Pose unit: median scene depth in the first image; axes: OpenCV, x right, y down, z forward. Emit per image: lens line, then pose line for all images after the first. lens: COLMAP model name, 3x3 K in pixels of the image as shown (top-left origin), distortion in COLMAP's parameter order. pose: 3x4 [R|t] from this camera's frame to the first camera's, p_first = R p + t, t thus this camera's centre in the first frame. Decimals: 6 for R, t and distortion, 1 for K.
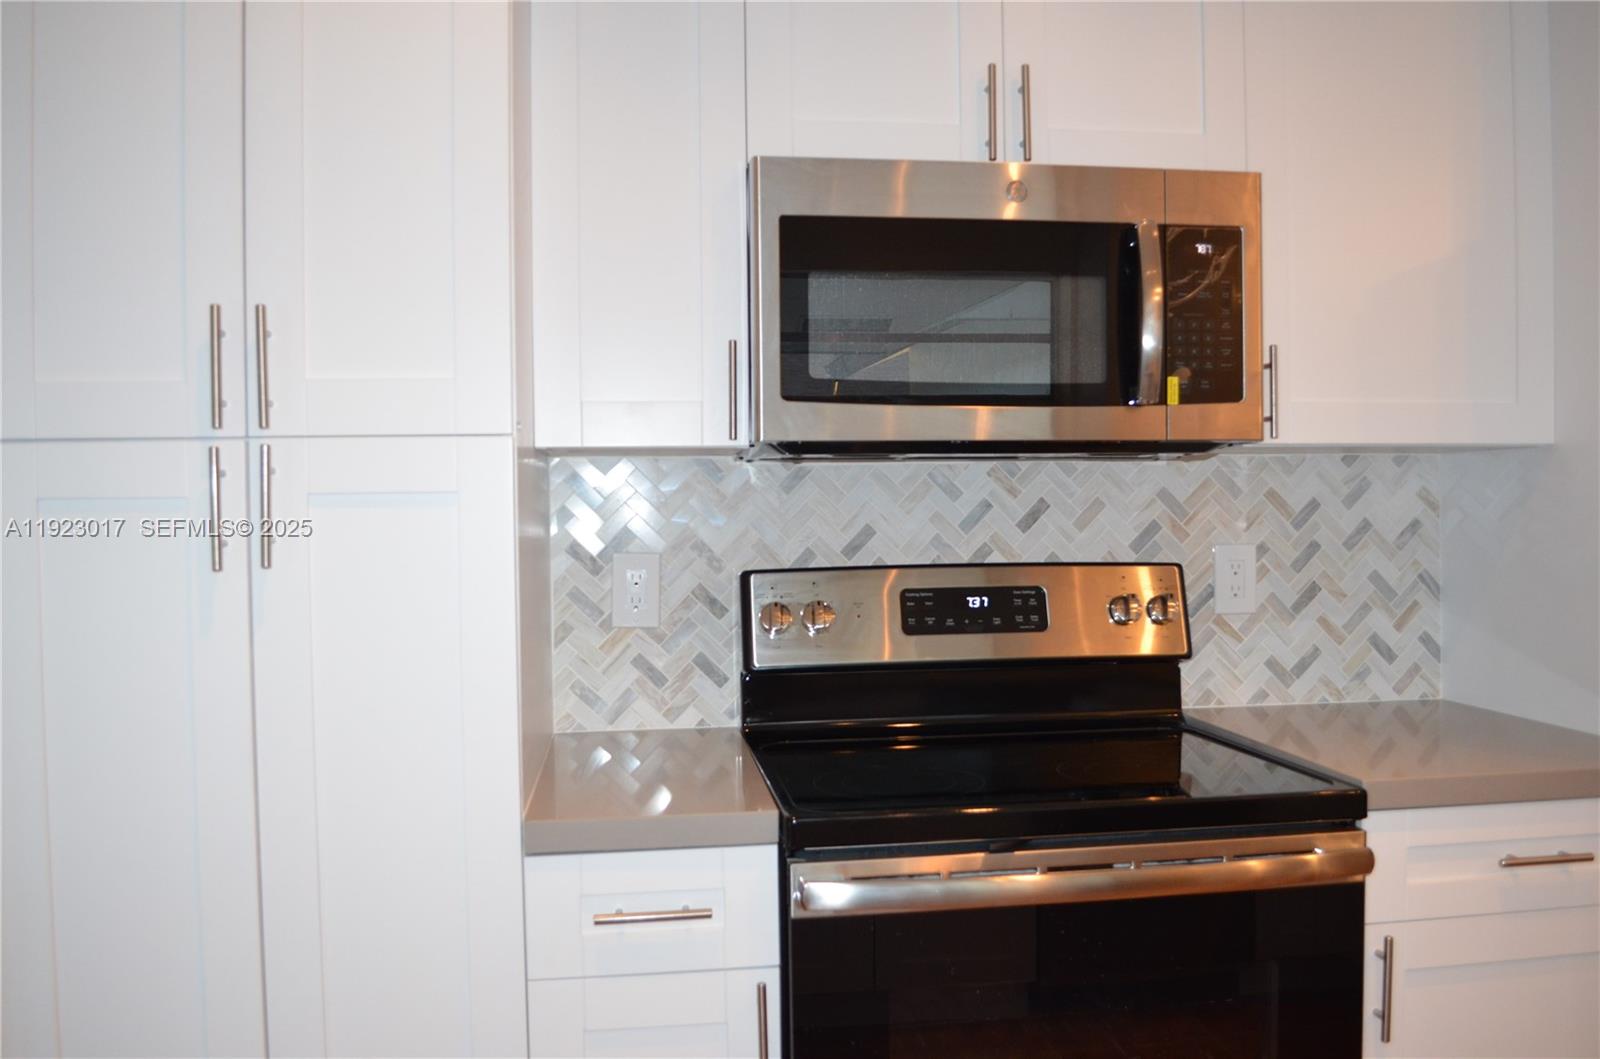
lens RADIAL K [[1342.9, 0, 800.3], [0, 1342.9, 536.8], [0, 0, 1]] dist [-0.052396, -0.008897]
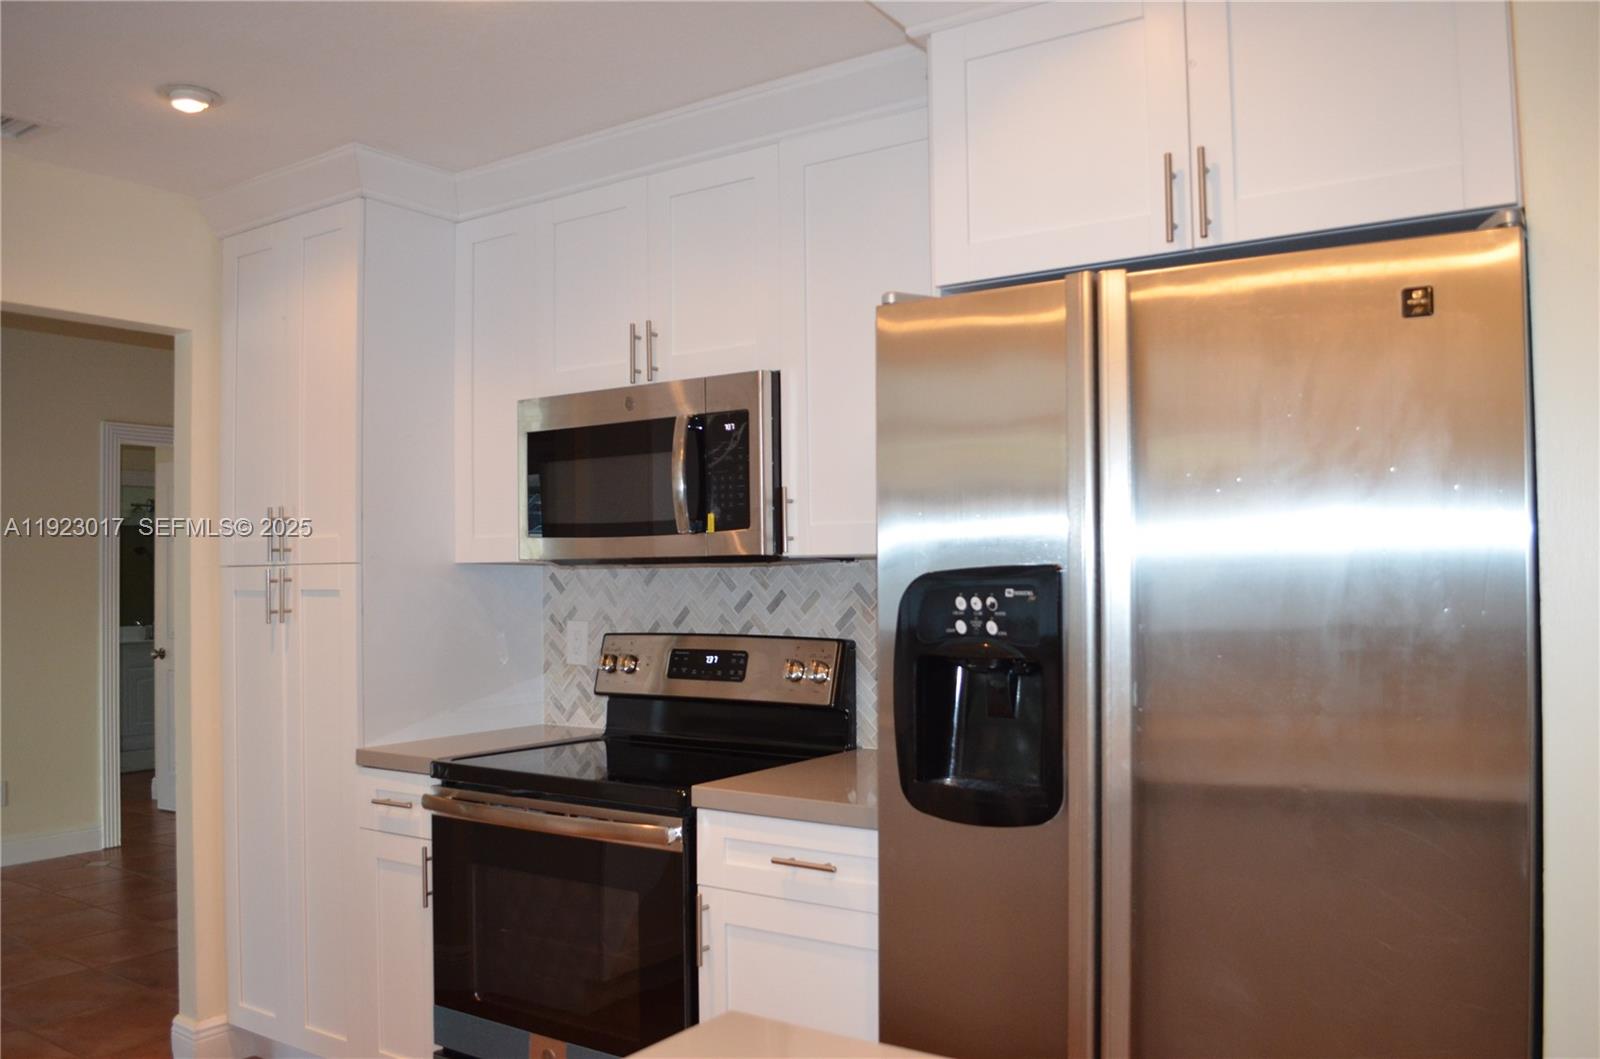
lens RADIAL K [[1267.2, 0, 807.3], [0, 1267.2, 544.2], [0, 0, 1]] dist [-0.082904, 0.015355]
pose [[0.740528, -0.014297, -0.671873, 1.163402], [-0.011422, 0.999361, -0.033855, -0.033846], [0.671928, 0.032745, 0.739892, 0.016353]]
